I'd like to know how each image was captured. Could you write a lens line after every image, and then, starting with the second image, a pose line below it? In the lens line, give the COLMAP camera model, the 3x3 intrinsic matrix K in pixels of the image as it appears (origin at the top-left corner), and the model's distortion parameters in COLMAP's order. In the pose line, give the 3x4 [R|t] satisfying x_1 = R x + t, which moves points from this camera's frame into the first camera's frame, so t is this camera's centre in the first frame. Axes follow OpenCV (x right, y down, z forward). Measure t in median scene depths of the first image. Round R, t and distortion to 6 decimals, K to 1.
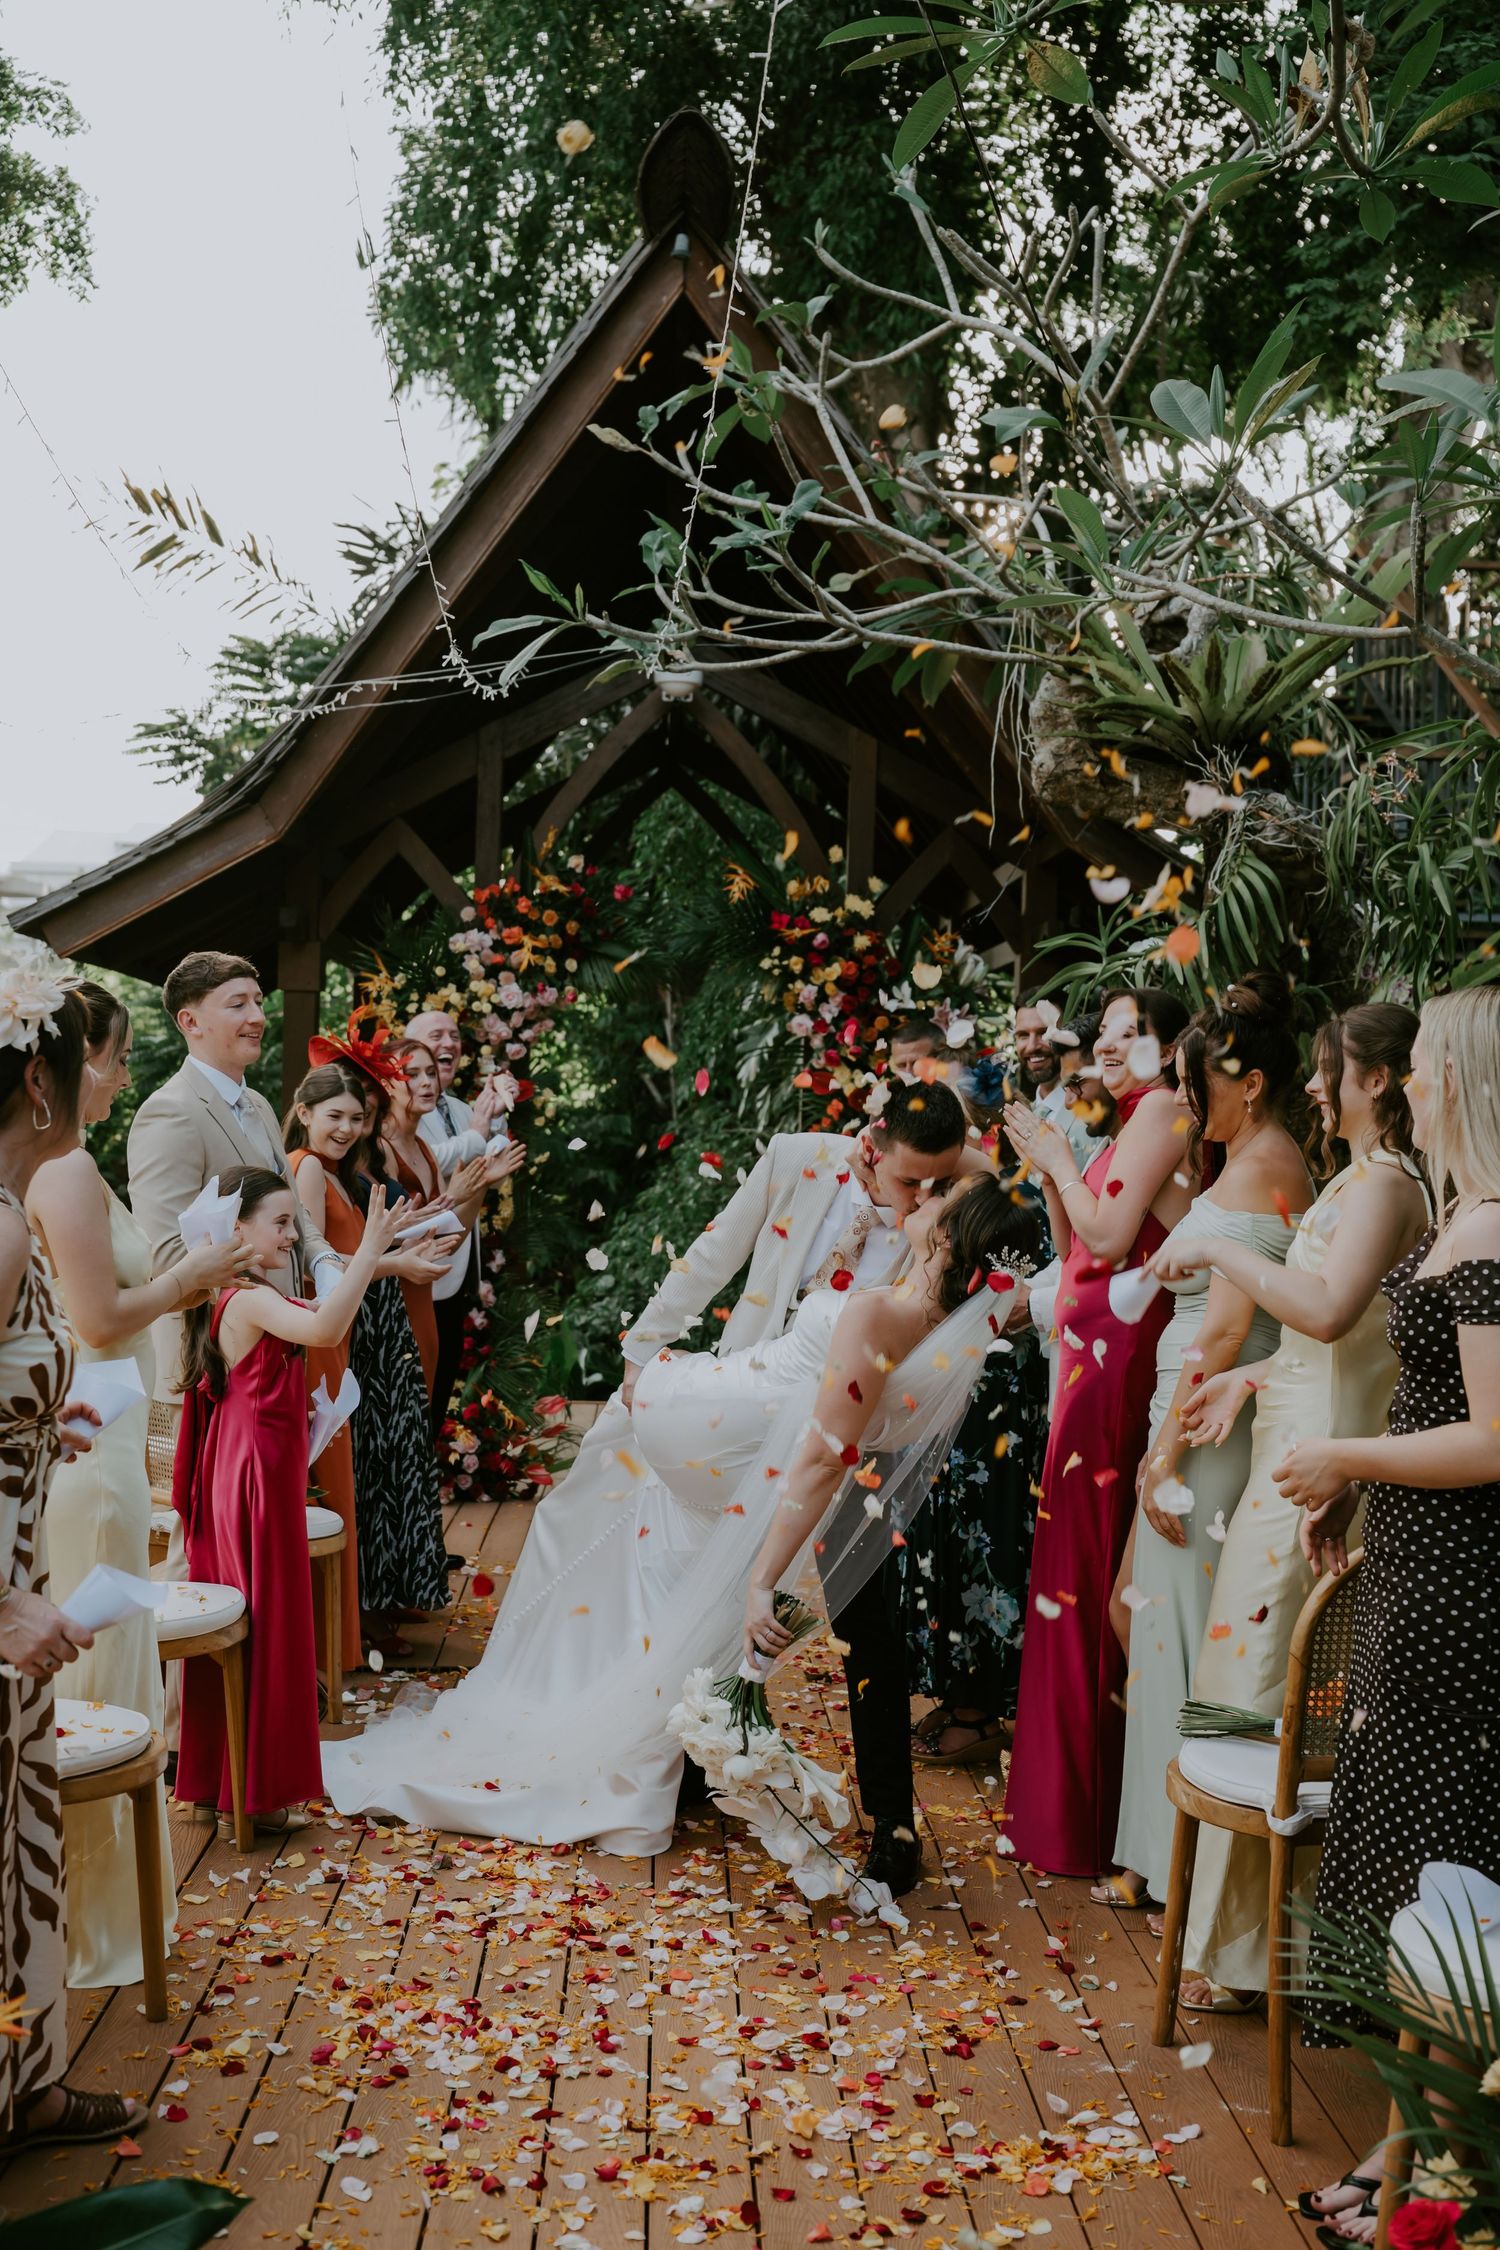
lens RADIAL K [[2451.5, 0, 743.9], [0, 2451.5, 1138.7], [0, 0, 1]] dist [0.000970, -0.025299]
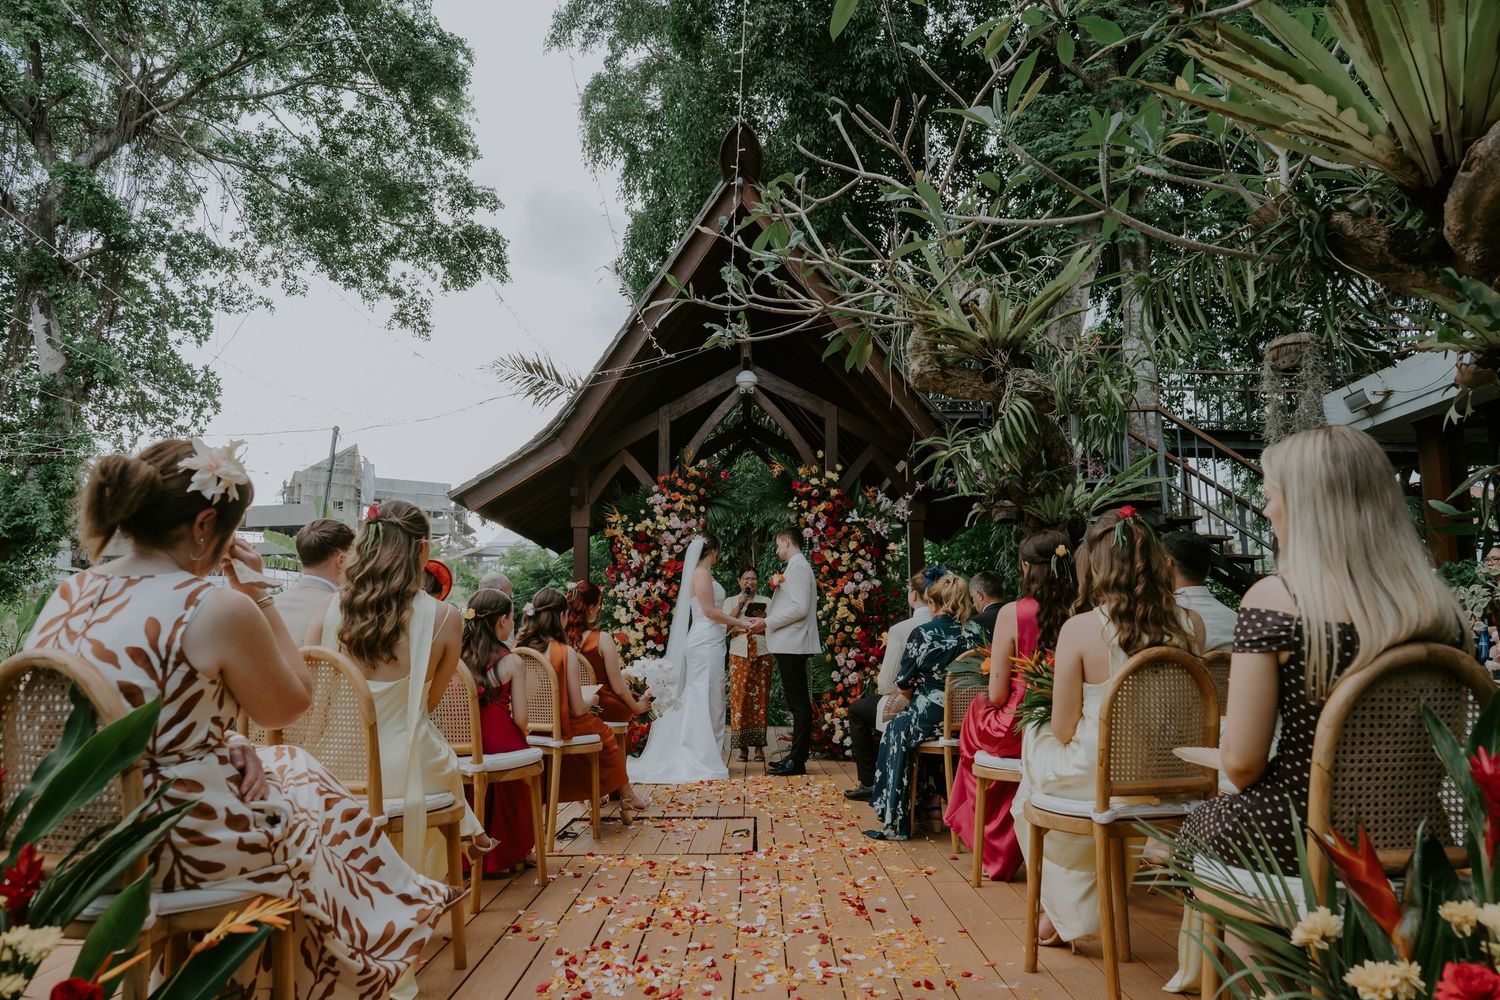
lens RADIAL K [[1011.7, 0, 749.2], [0, 1011.7, 504.6], [0, 0, 1]] dist [-0.001119, -0.000147]
pose [[0.998568, -0.039637, -0.035921, 0.005835], [0.034028, 0.988823, -0.145156, 0.077638], [0.041273, 0.143726, 0.988756, 0.135062]]
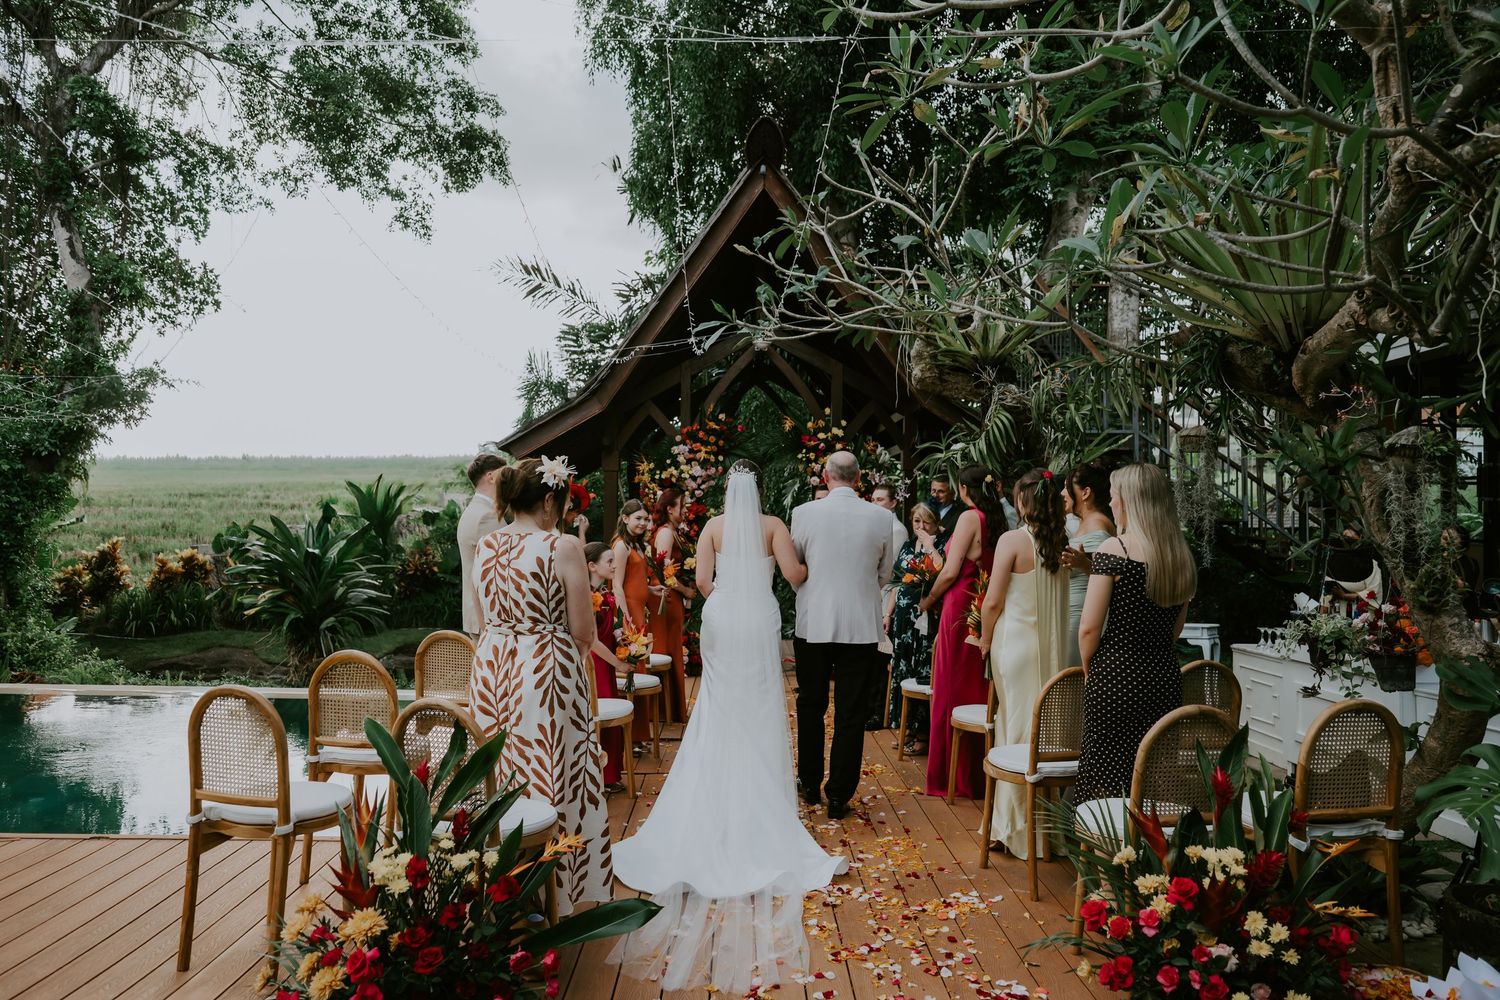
lens RADIAL K [[1049.9, 0, 741.9], [0, 1049.9, 502.1], [0, 0, 1]] dist [0.005026, 0.002634]
pose [[0.999430, -0.017771, -0.028694, -0.025960], [0.016958, 0.999456, -0.028300, 0.004833], [0.029181, 0.027797, 0.999188, -0.070565]]
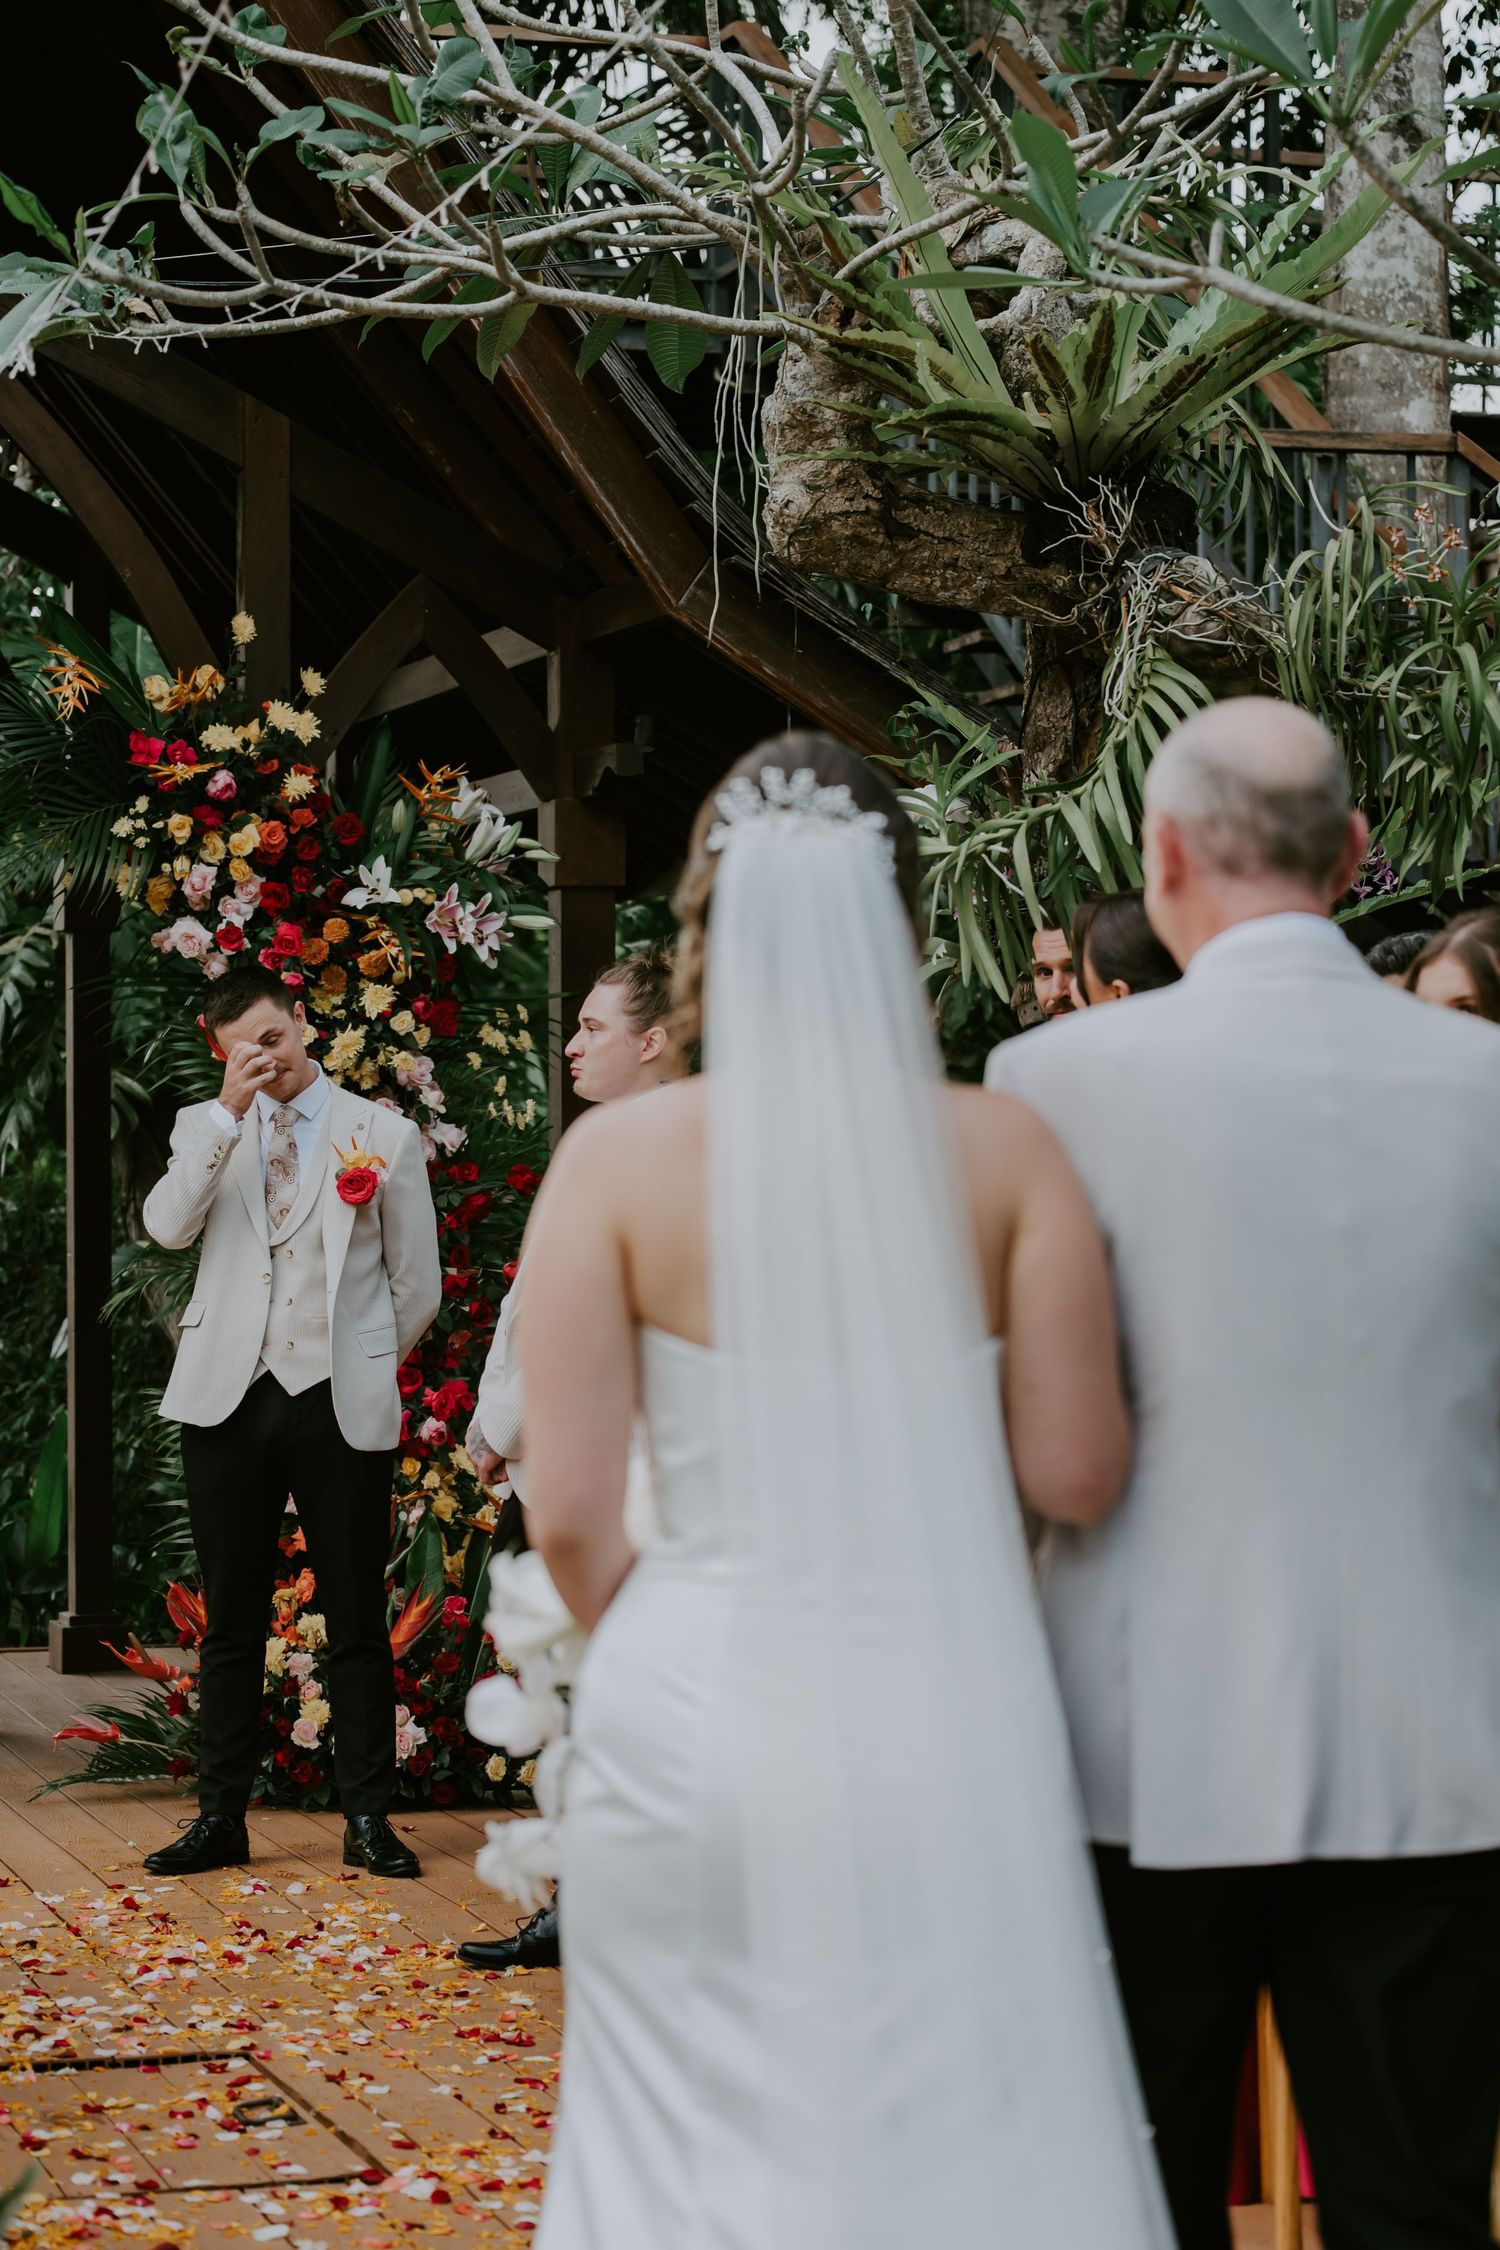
lens RADIAL K [[4987.9, 0, 749.2], [0, 4987.9, 1211.0], [0, 0, 1]] dist [0.032807, 0.465347]
pose [[0.967521, -0.037188, 0.250041, -0.183602], [0.033025, 0.999237, 0.020827, -0.004901], [-0.250625, -0.011893, 0.968011, -0.167350]]
